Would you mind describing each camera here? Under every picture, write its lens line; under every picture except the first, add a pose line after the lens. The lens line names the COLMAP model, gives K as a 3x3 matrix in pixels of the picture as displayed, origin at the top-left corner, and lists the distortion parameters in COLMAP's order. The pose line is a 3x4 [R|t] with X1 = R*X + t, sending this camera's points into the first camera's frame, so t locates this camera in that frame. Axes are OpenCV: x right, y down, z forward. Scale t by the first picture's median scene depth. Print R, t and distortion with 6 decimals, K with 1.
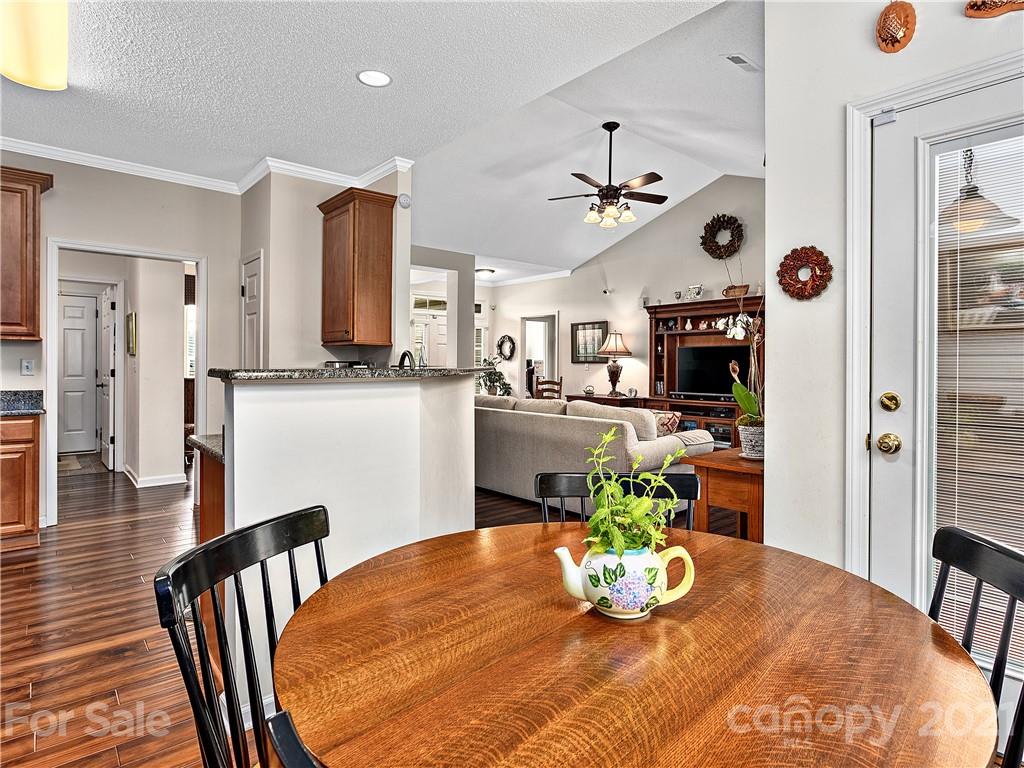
lens RADIAL K [[560.1, 0, 512.0], [0, 560.1, 384.0], [0, 0, 1]] dist [-0.001445, -0.000345]
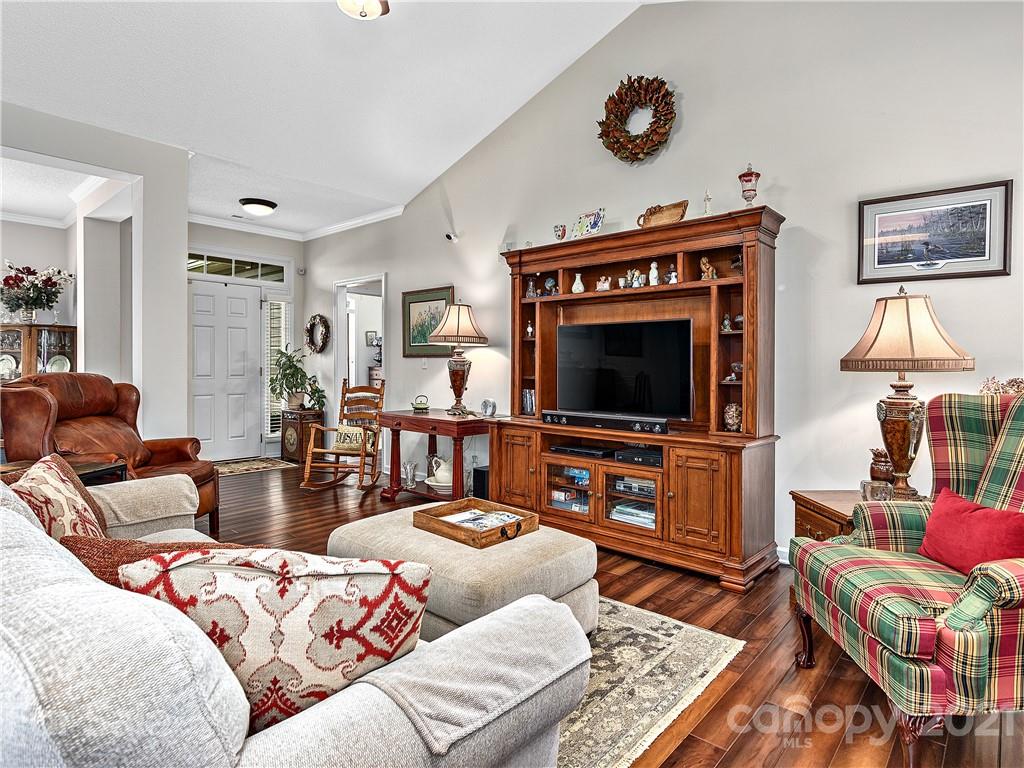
lens RADIAL K [[560.1, 0, 512.0], [0, 560.1, 384.0], [0, 0, 1]] dist [-0.001445, -0.000345]
pose [[0.992576, -0.006232, 0.121462, 0.180889], [0.005781, 0.999975, 0.004069, -0.012156], [-0.121485, -0.003337, 0.992588, 0.459170]]
